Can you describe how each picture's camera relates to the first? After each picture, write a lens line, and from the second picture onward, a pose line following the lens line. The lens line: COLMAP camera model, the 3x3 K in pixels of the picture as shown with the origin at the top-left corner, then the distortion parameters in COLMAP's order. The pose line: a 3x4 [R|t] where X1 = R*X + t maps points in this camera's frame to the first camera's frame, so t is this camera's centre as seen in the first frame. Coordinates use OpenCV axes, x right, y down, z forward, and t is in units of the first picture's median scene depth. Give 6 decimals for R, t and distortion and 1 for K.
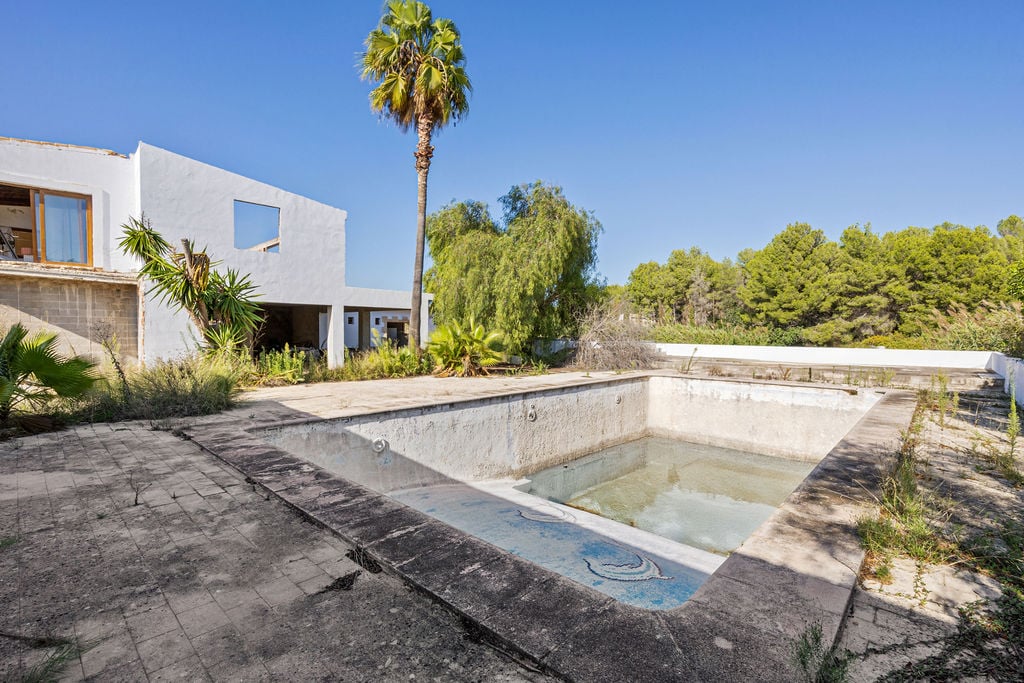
lens RADIAL K [[475.6, 0, 509.7], [0, 475.6, 363.0], [0, 0, 1]] dist [-0.020605, 0.000093]
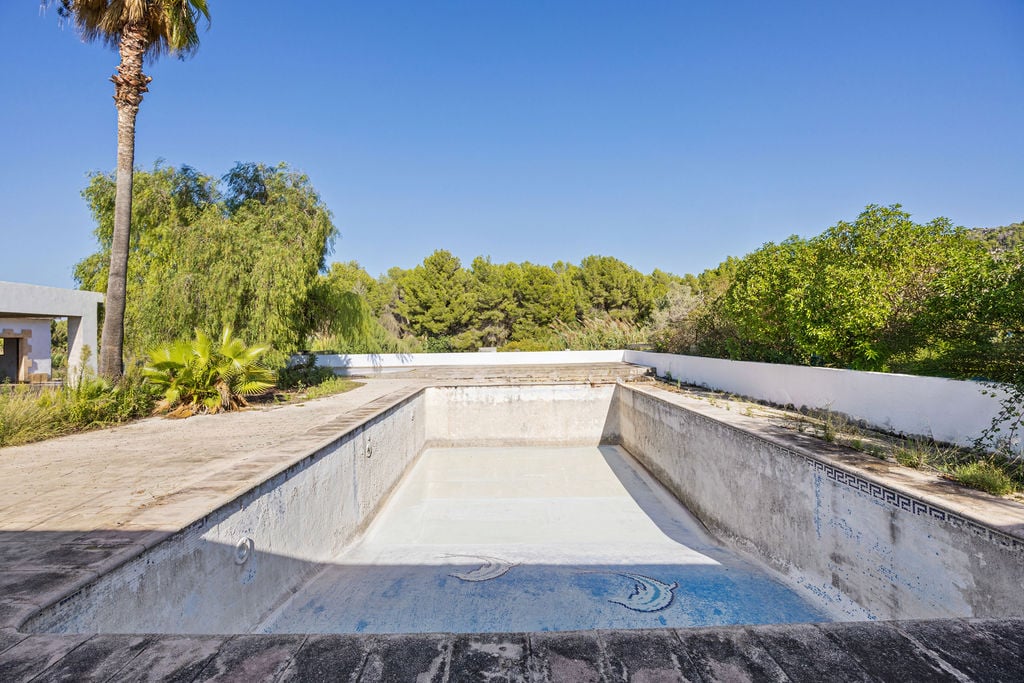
lens RADIAL K [[453.2, 0, 512.0], [0, 453.2, 341.5], [0, 0, 1]] dist [-0.023822, 0.000400]
pose [[0.720984, -0.021952, 0.692604, -0.223075], [0.068600, 0.996849, -0.039816, -0.018285], [-0.689548, 0.076220, 0.720218, 0.203944]]
